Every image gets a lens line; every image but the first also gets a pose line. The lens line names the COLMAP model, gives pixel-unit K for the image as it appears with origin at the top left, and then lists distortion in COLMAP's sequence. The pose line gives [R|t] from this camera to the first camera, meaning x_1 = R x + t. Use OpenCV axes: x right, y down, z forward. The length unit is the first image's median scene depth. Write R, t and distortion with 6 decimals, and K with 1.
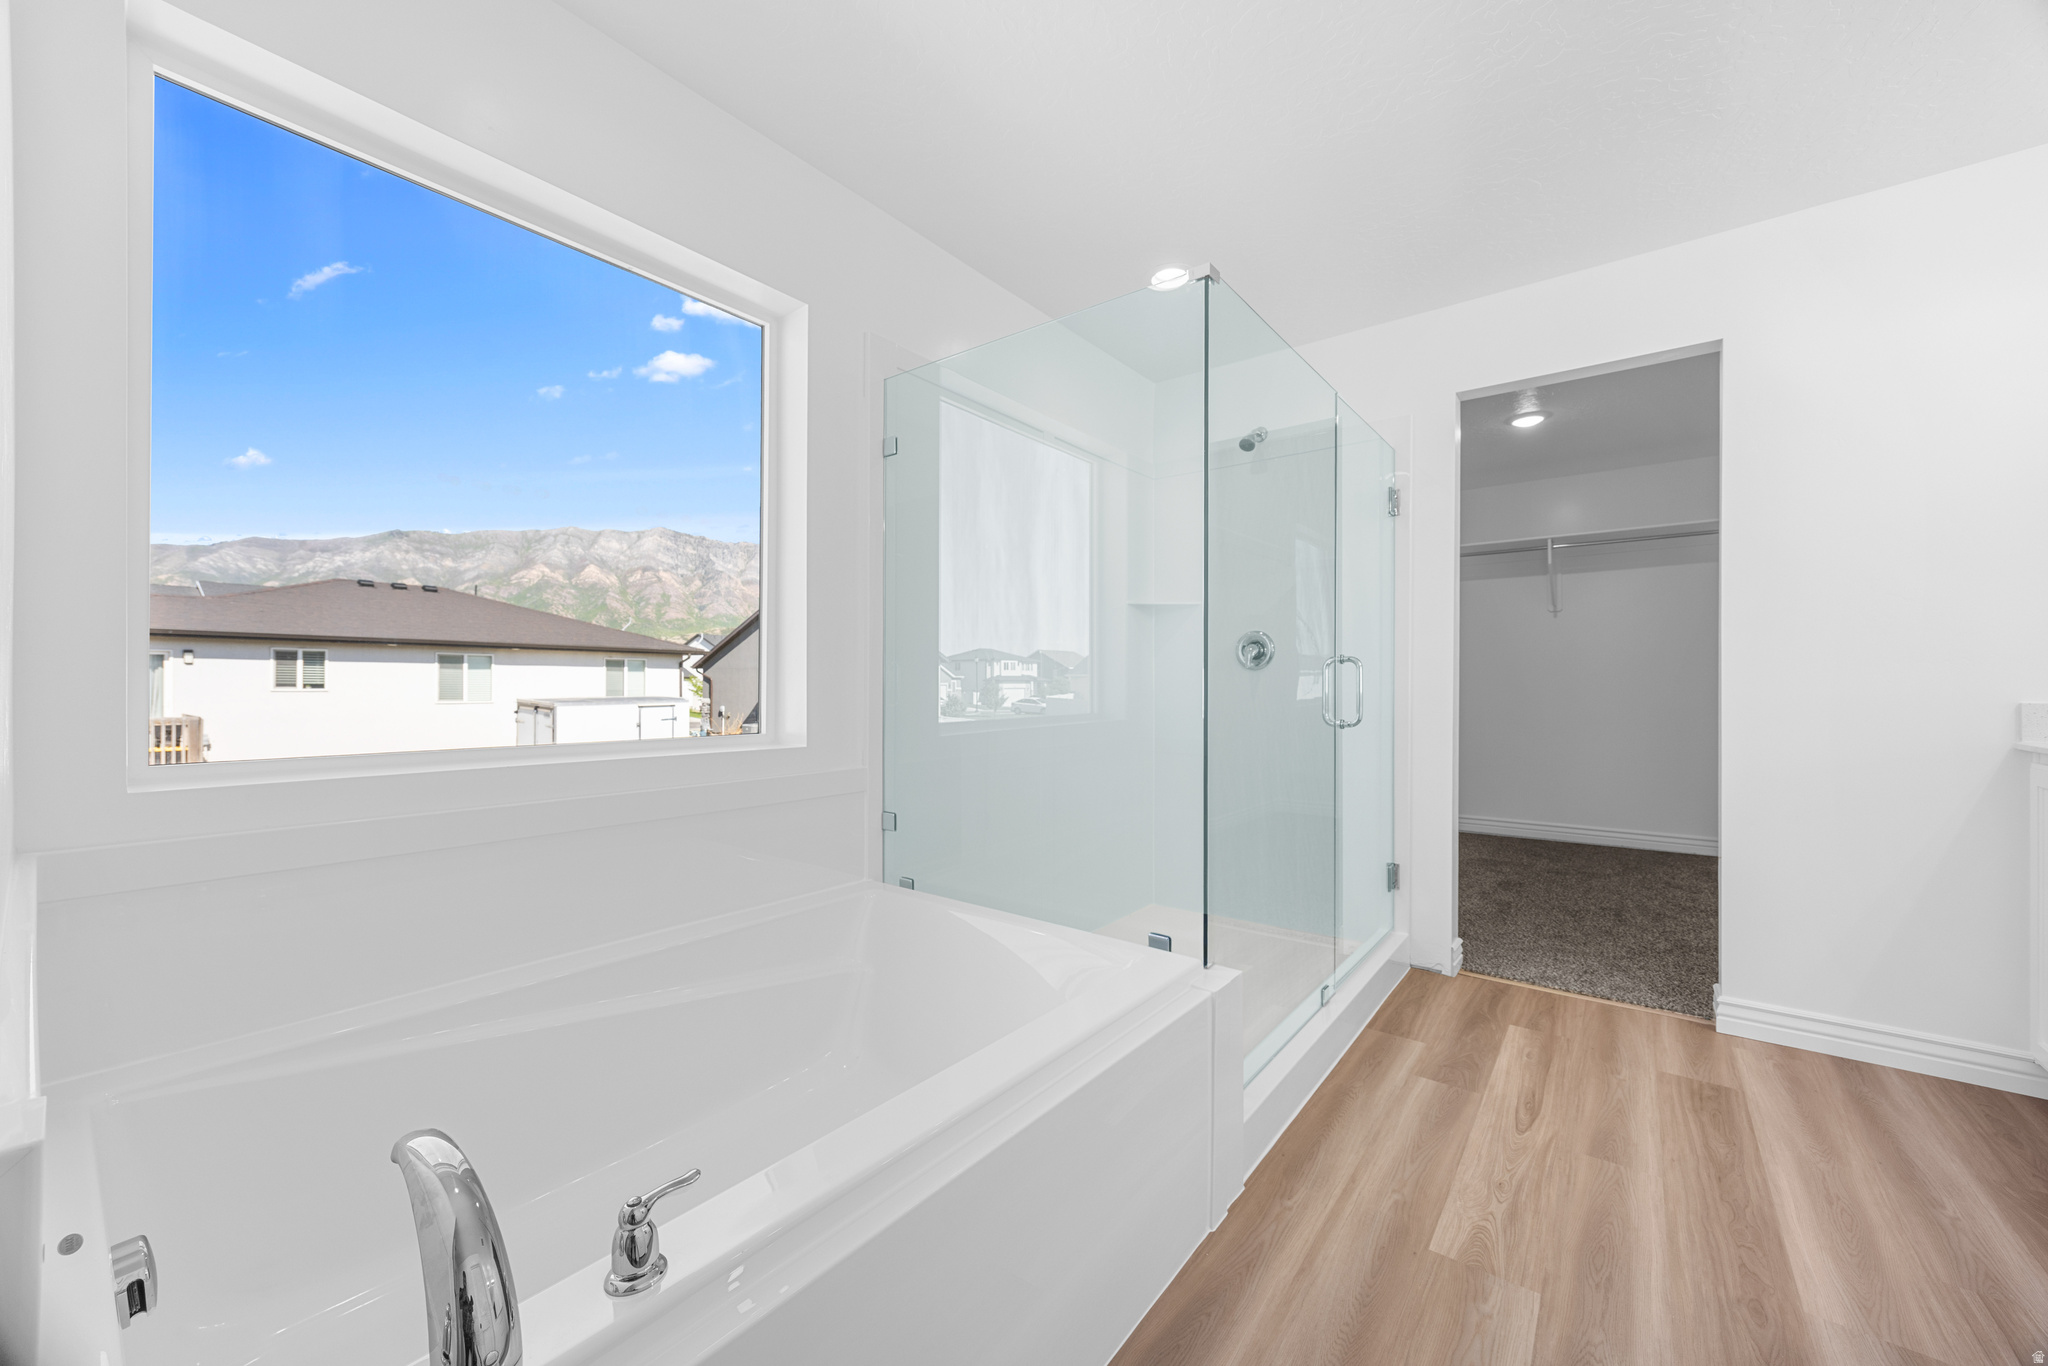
lens RADIAL K [[775.1, 0, 1028.1], [0, 775.1, 679.2], [0, 0, 1]] dist [-0.003330, 0.000688]
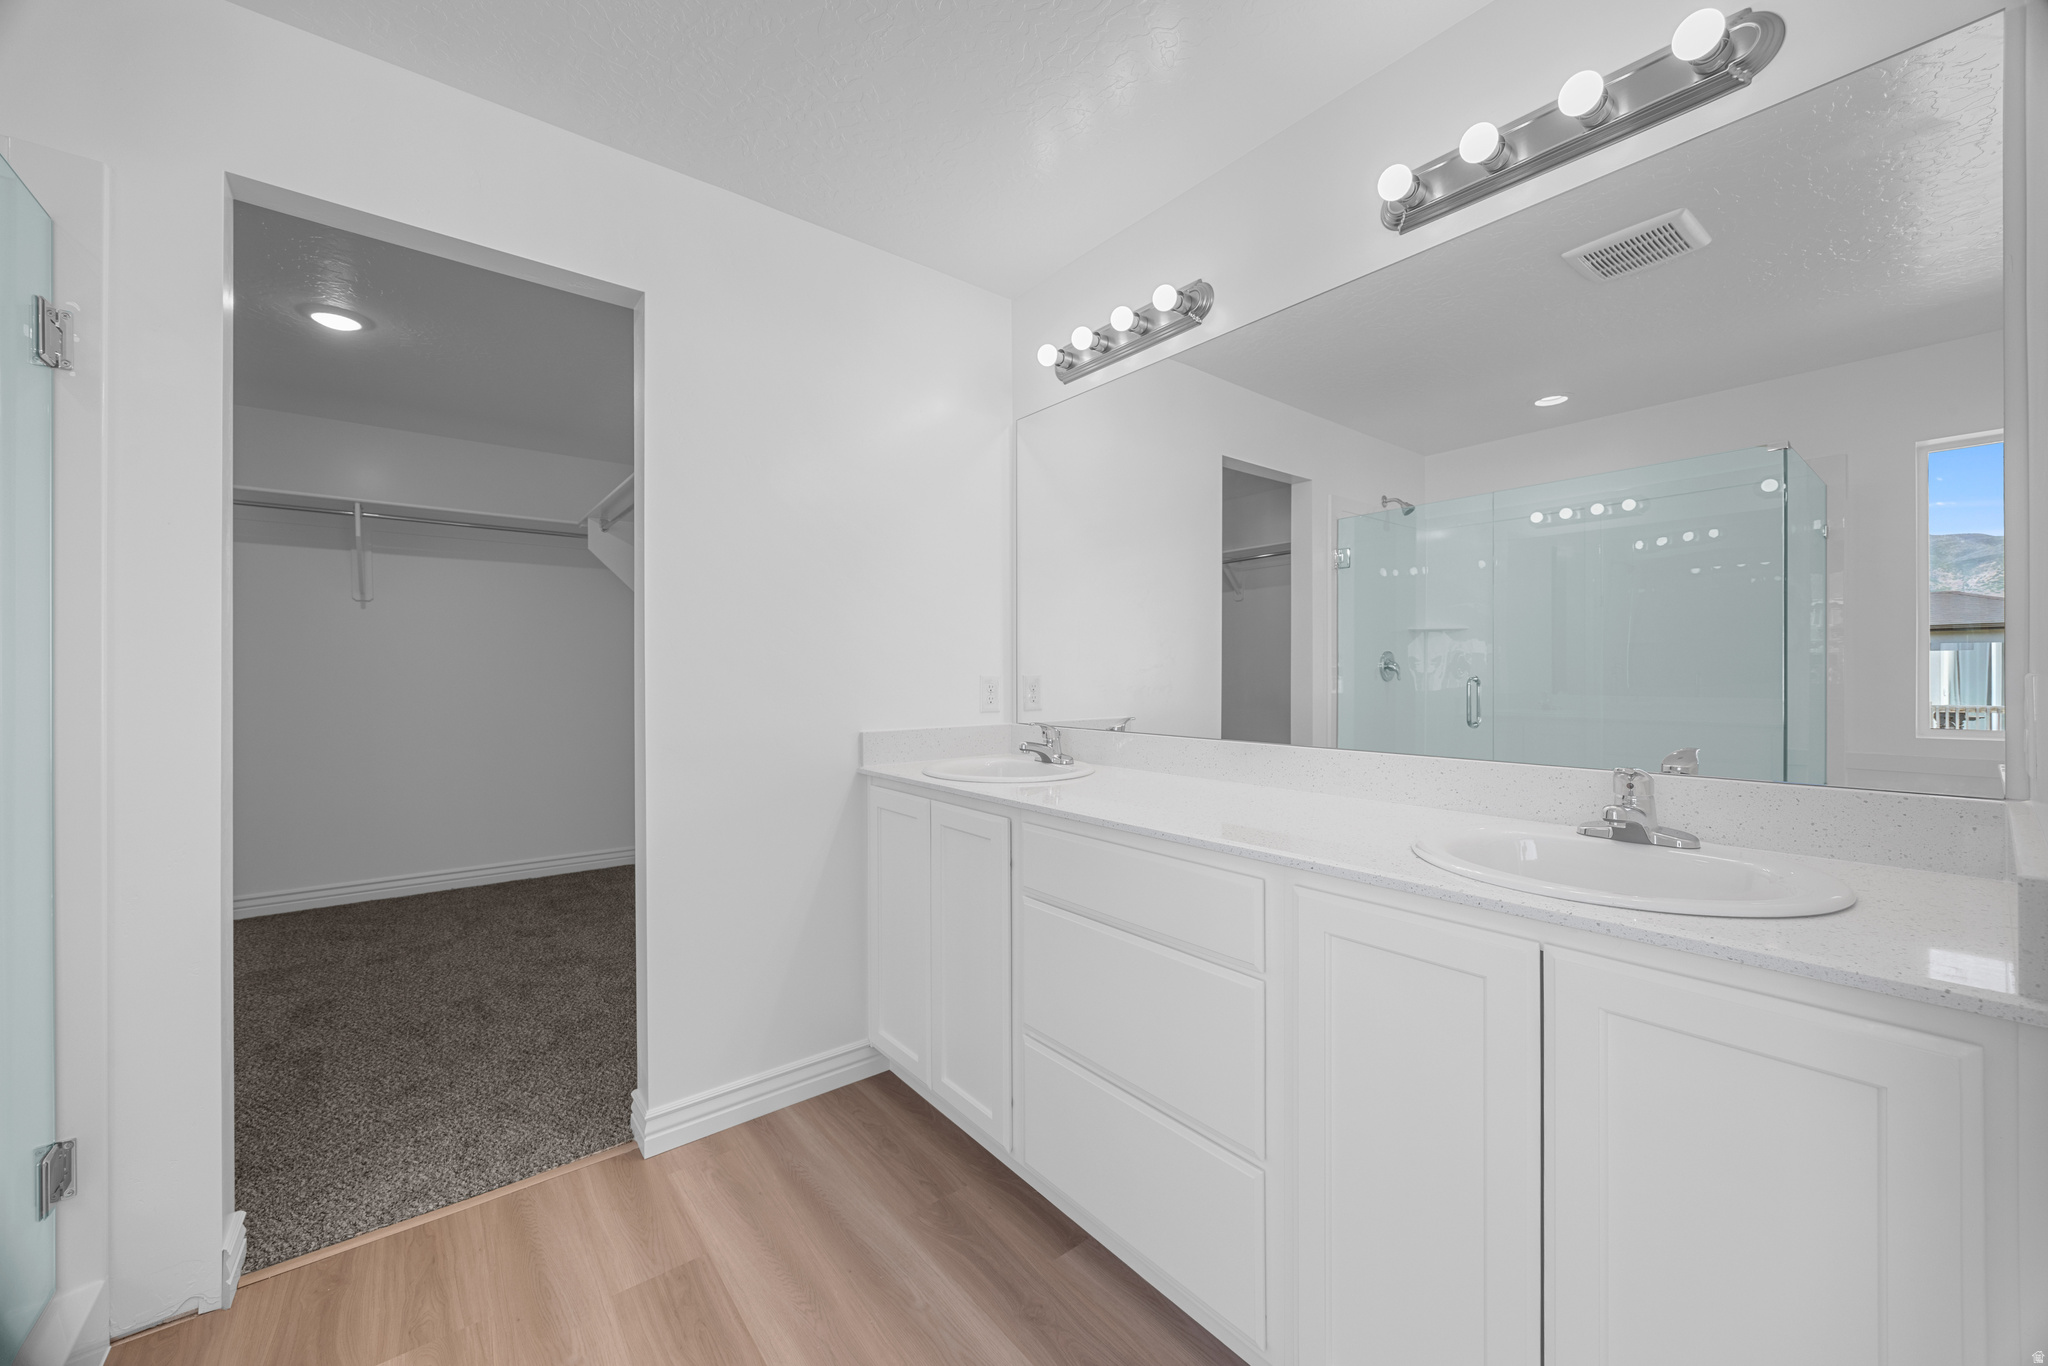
lens RADIAL K [[775.1, 0, 1028.1], [0, 775.1, 679.2], [0, 0, 1]] dist [-0.003330, 0.000688]
pose [[0.227394, -0.010569, 0.973746, 0.175417], [-0.005596, 0.999910, 0.012160, -0.044867], [-0.973787, -0.008215, 0.227314, 0.370851]]
